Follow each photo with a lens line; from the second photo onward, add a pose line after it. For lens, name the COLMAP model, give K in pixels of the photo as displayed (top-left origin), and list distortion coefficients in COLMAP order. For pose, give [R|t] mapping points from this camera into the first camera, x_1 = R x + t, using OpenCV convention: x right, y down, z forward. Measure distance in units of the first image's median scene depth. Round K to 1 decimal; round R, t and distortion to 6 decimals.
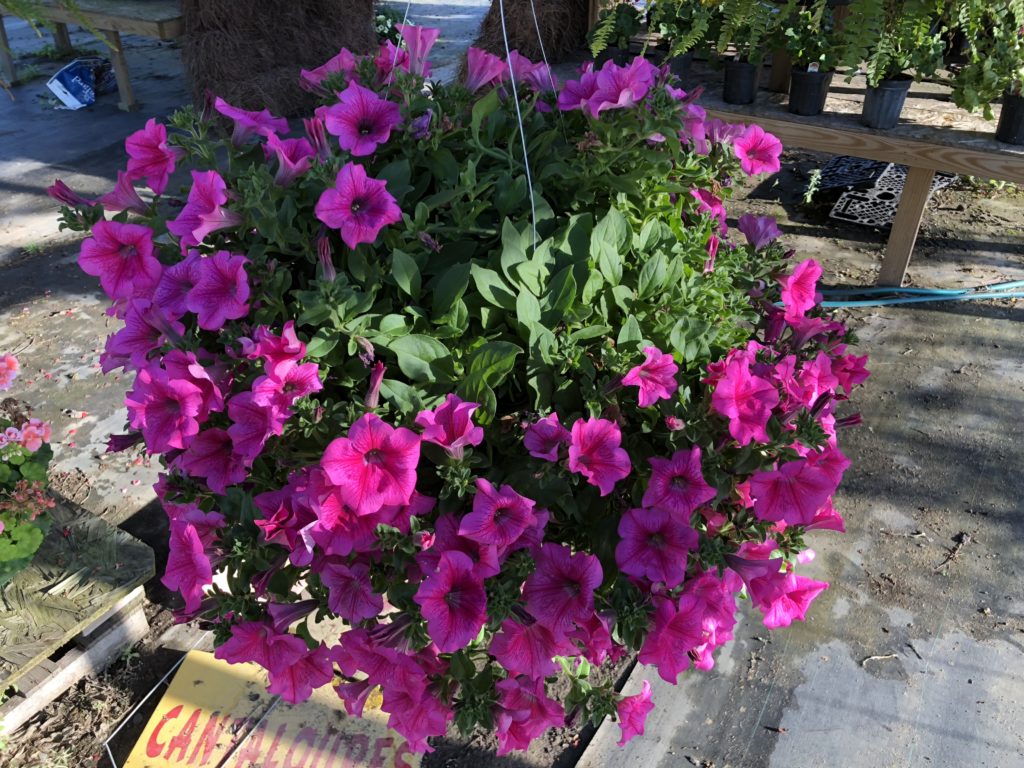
lens RADIAL K [[839.3, 0, 512.1], [0, 839.3, 380.4], [0, 0, 1]] dist [0.011648, 0.006132]
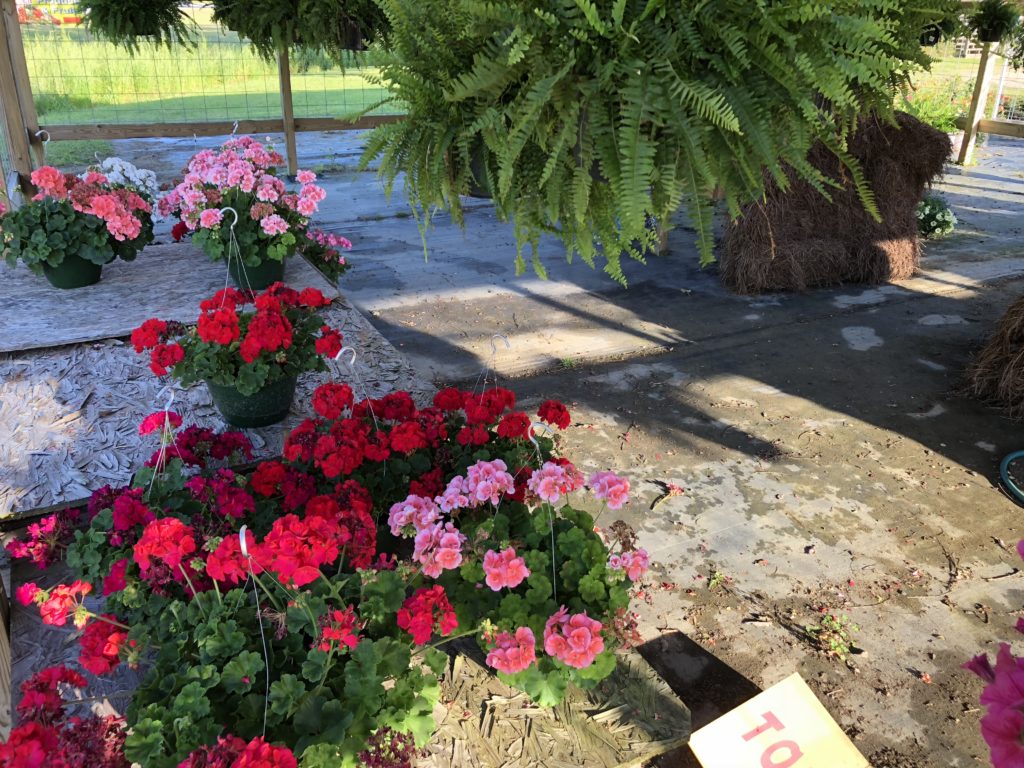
lens RADIAL K [[839.3, 0, 511.3], [0, 839.3, 386.8], [0, 0, 1]] dist [0.011648, 0.006132]
pose [[0.853656, 0.227680, -0.468437, -0.119765], [-0.304037, 0.948085, -0.093253, 0.001509], [0.422886, 0.222028, 0.878562, 0.000042]]
